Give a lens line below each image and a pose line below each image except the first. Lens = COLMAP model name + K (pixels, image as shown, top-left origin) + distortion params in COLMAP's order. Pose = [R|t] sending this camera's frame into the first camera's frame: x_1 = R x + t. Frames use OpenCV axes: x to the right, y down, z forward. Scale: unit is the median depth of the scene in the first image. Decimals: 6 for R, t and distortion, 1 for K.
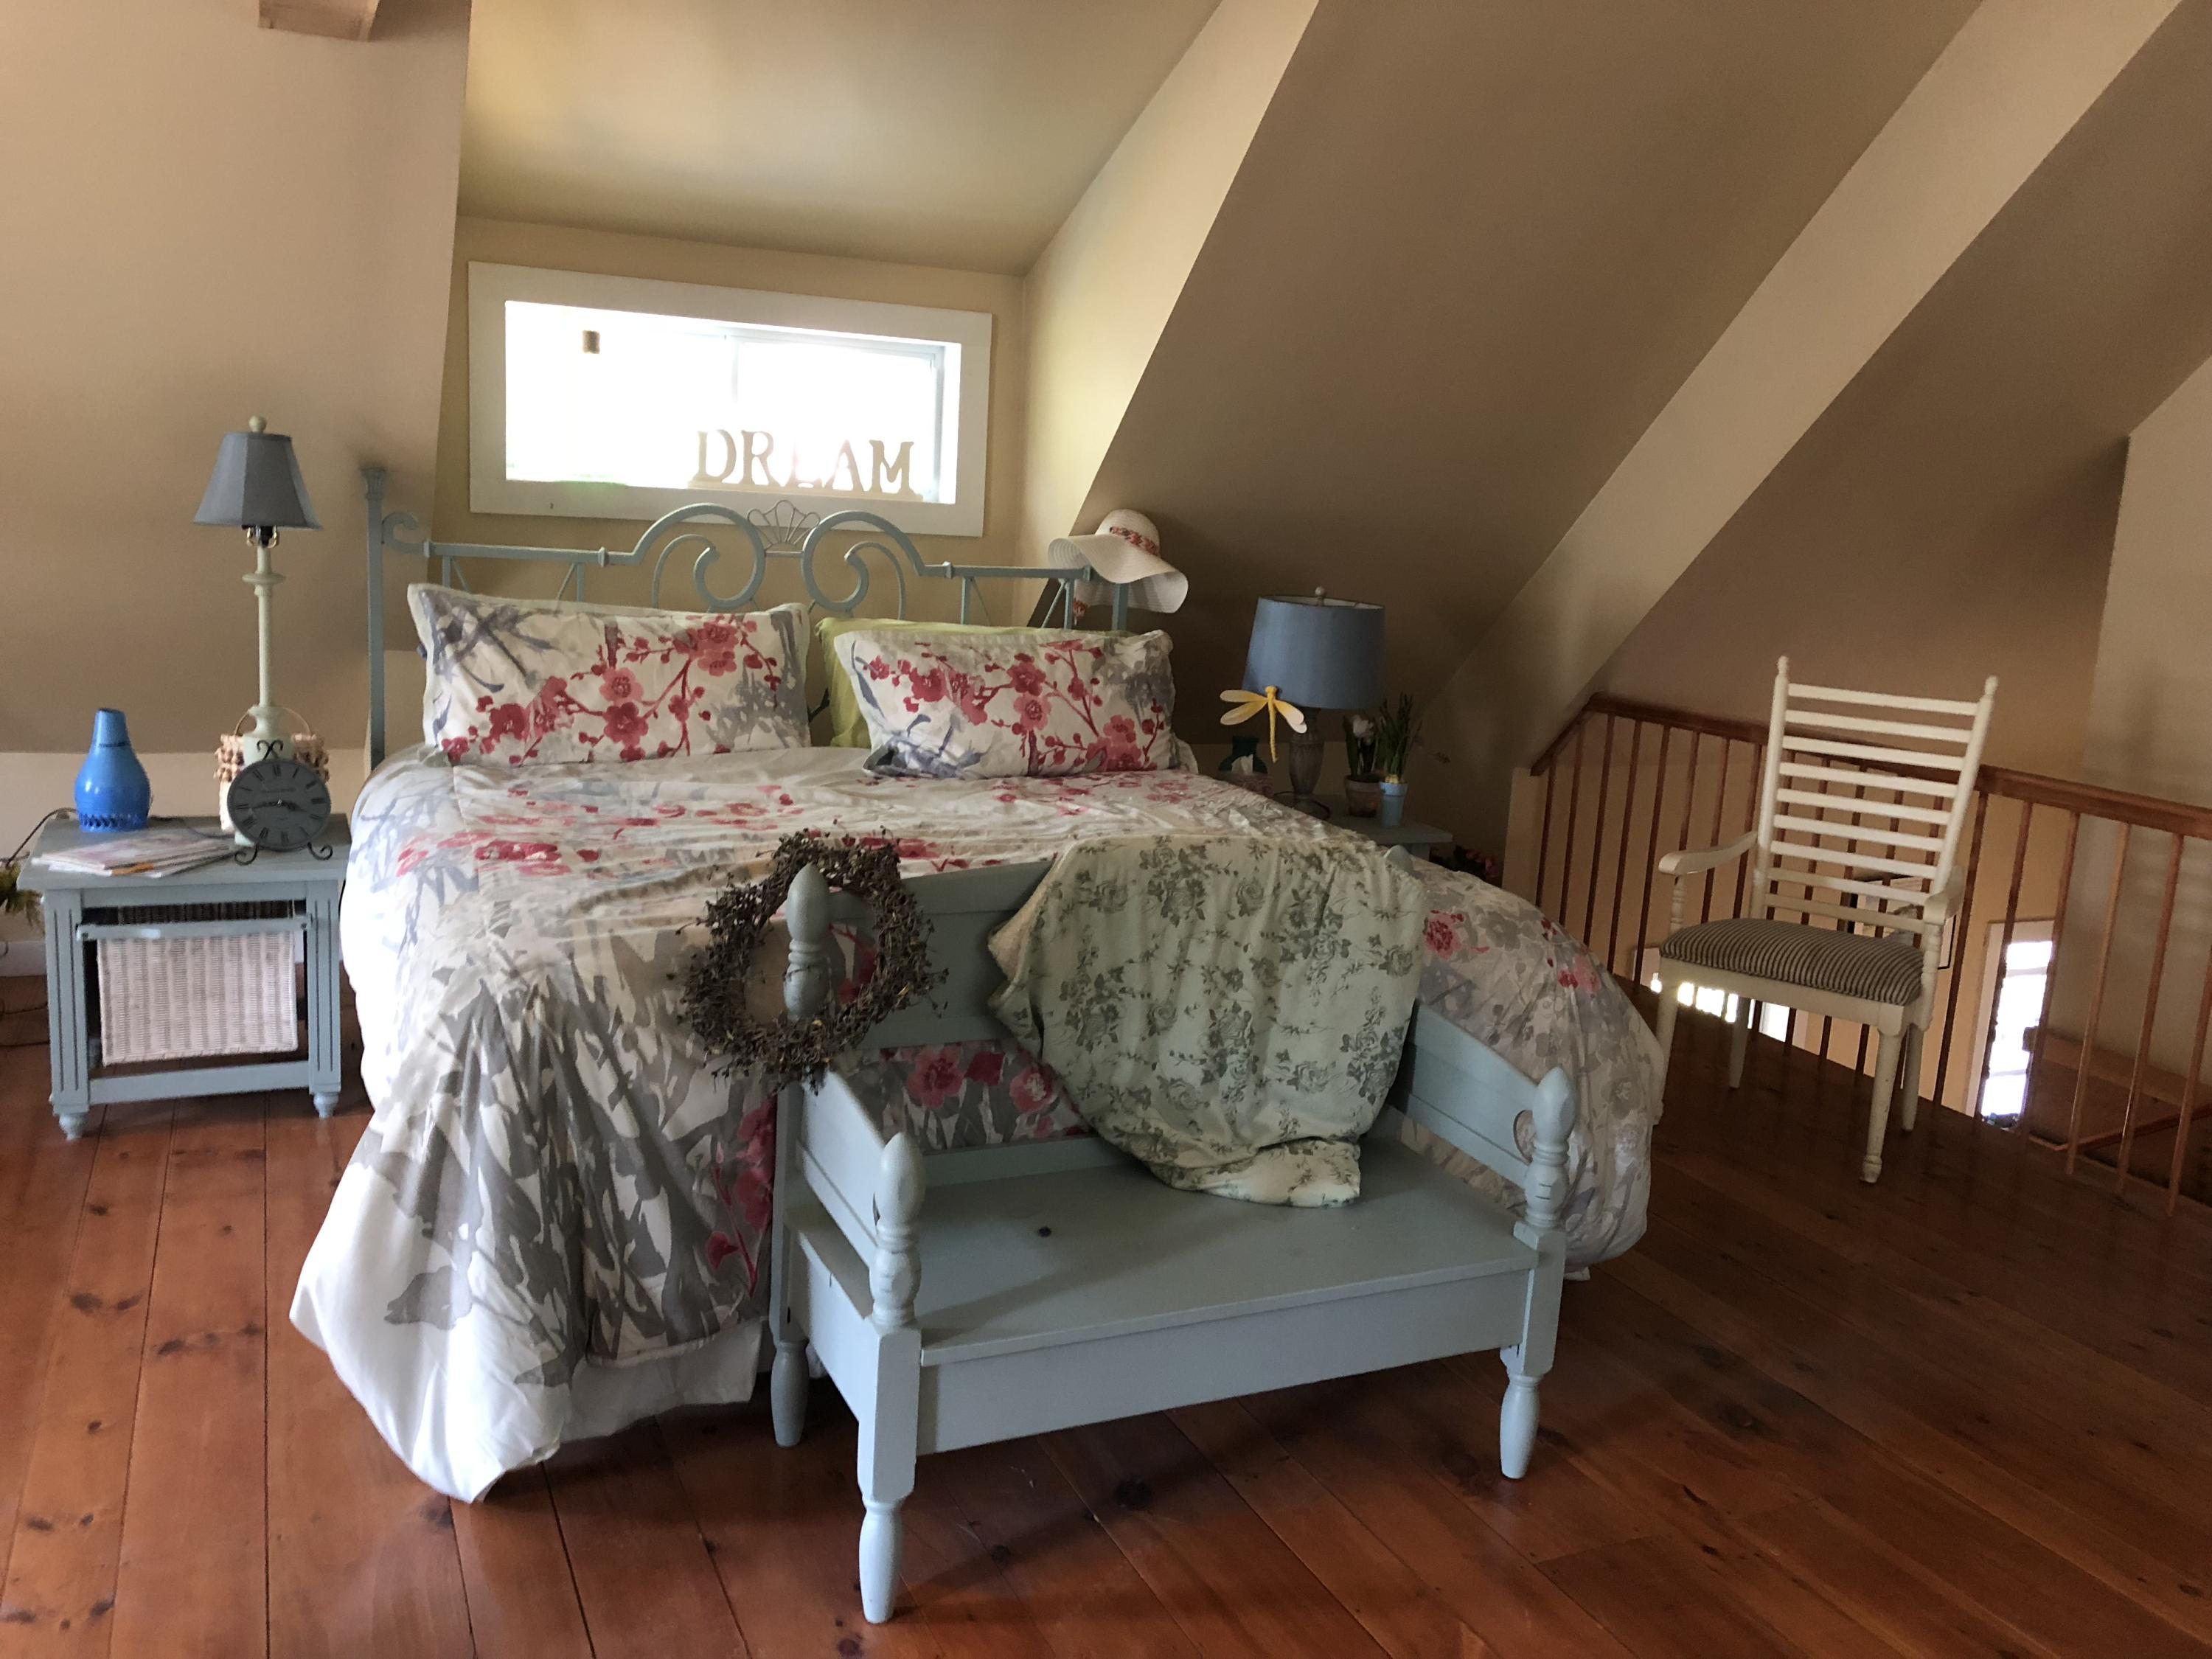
lens RADIAL K [[1792.2, 0, 1106.0], [0, 1792.2, 829.5], [0, 0, 1]] dist [0.050654, -0.066102]
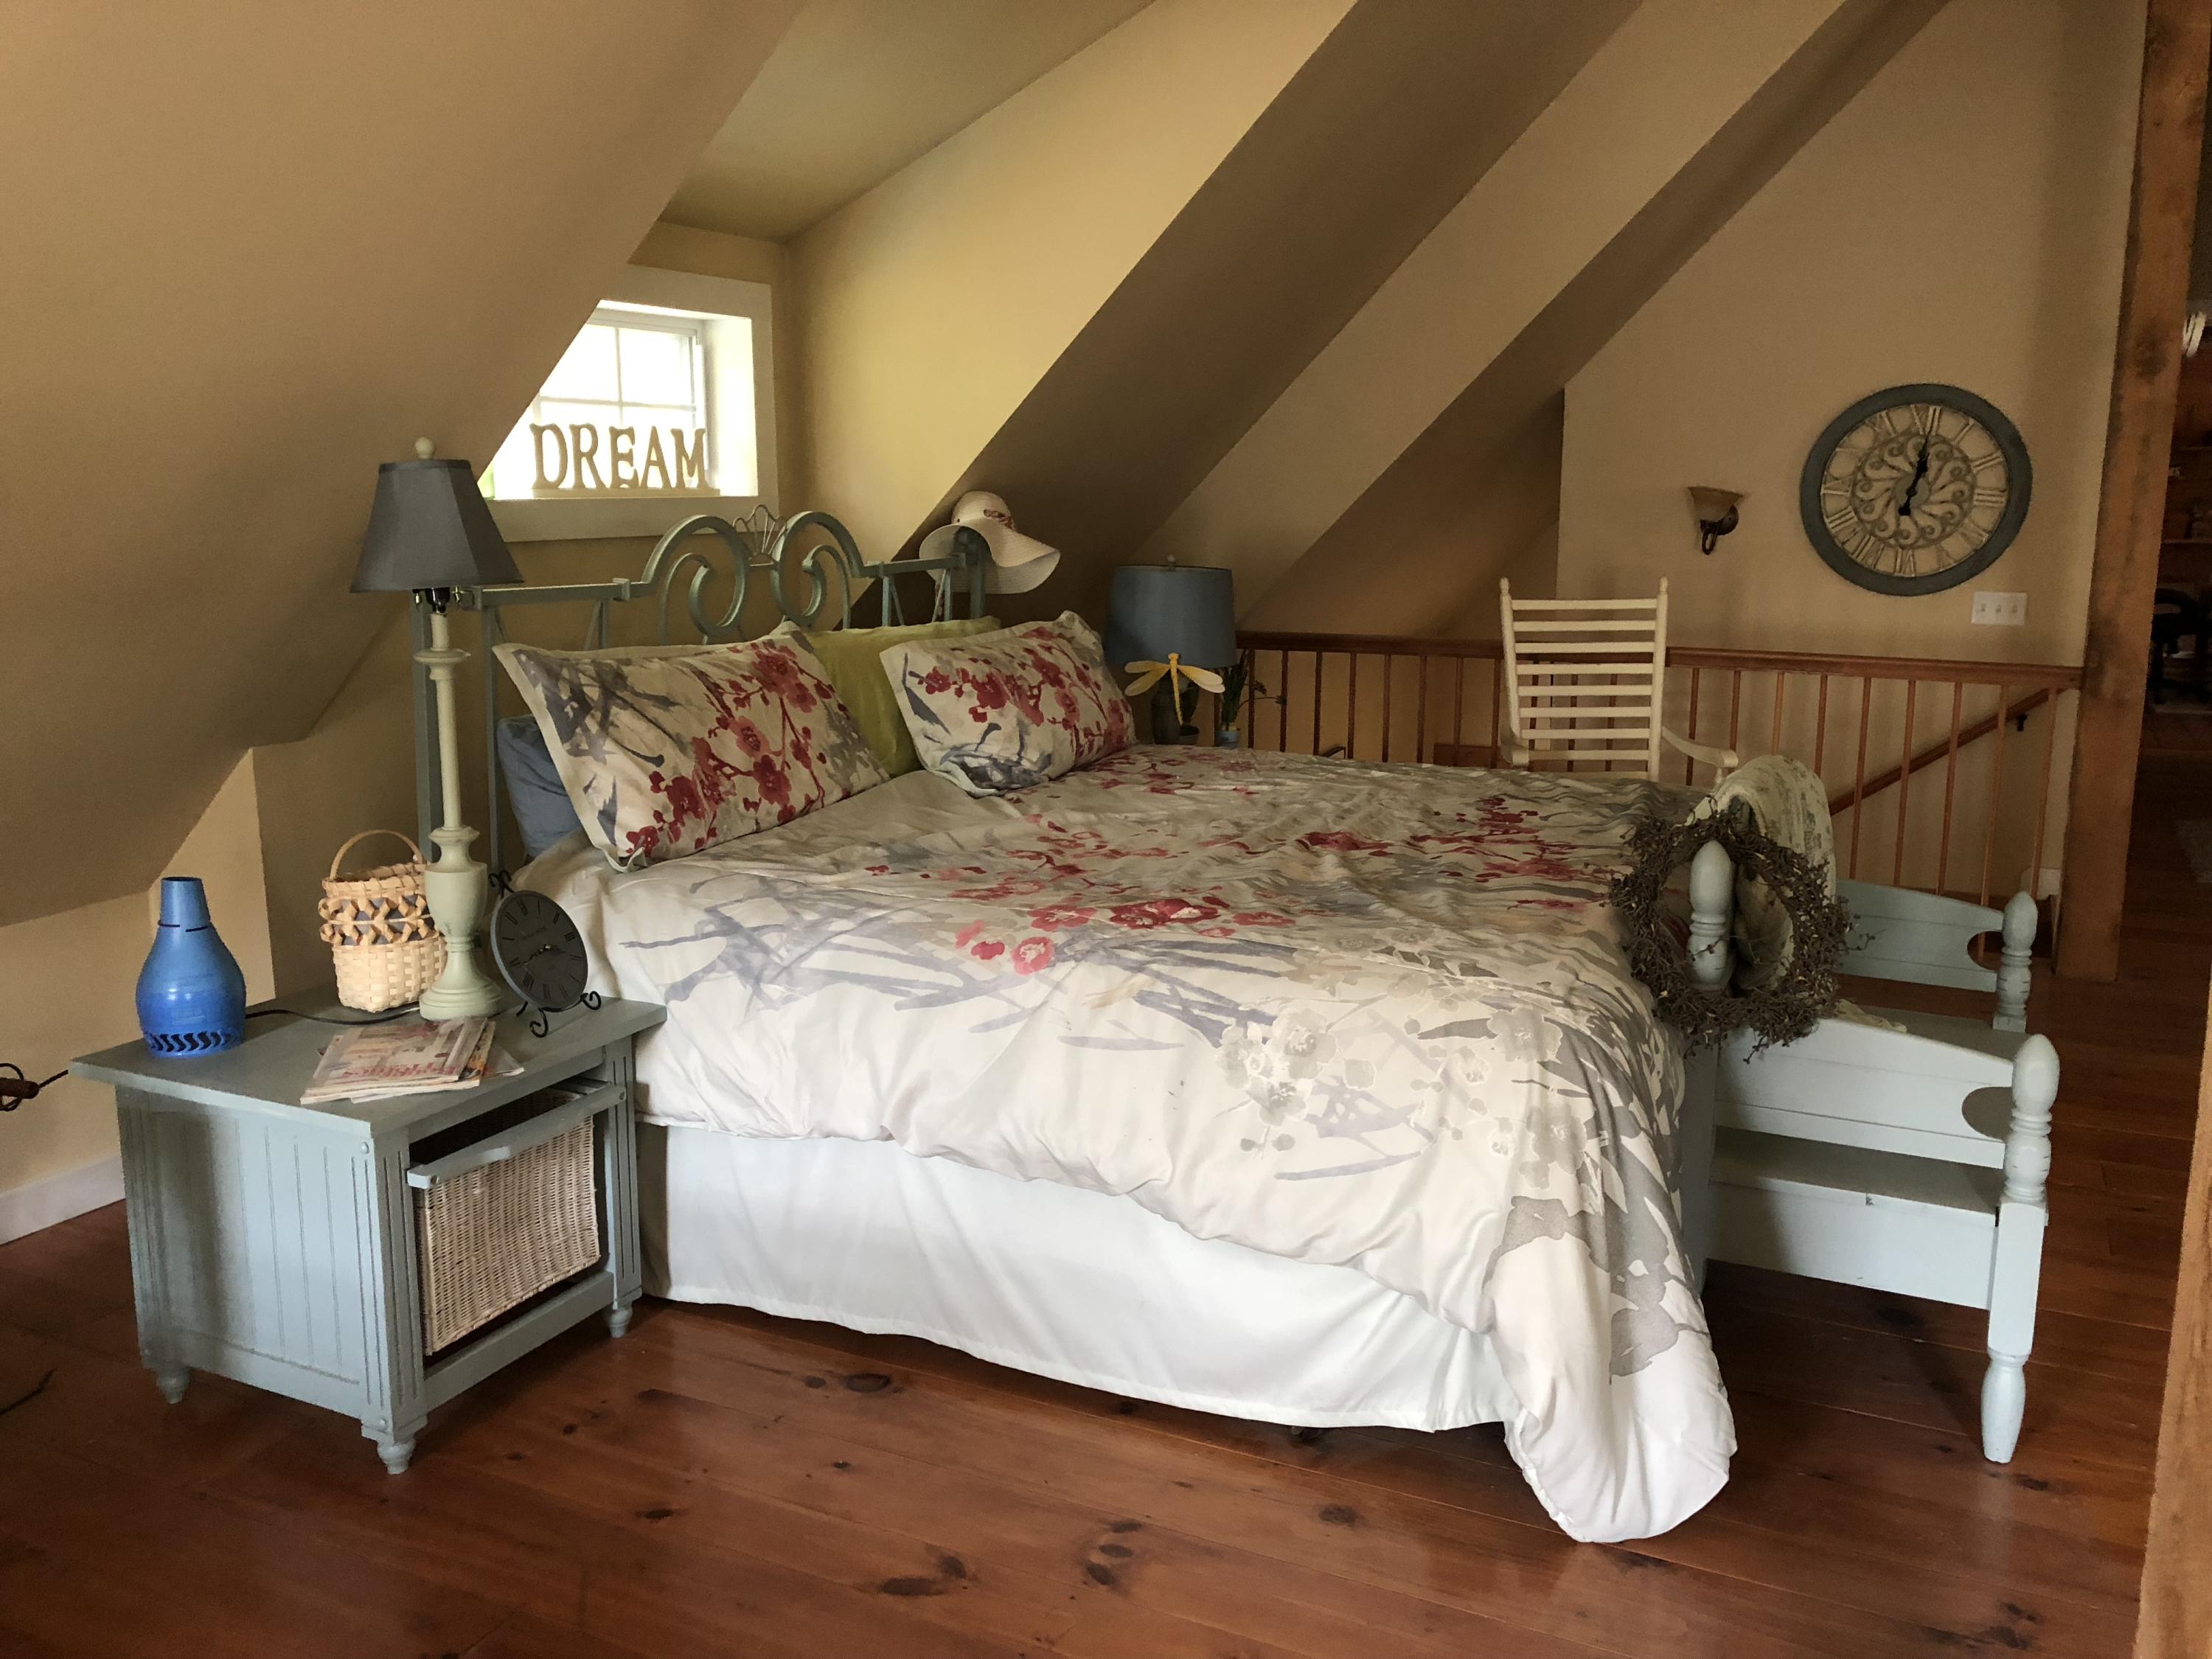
lens RADIAL K [[1792.2, 0, 1106.0], [0, 1792.2, 829.5], [0, 0, 1]] dist [0.050654, -0.066102]
pose [[0.772229, -0.177901, 0.609929, -0.641602], [0.161042, 0.983455, 0.082954, -0.077923], [-0.614595, 0.034165, 0.788102, 0.227605]]
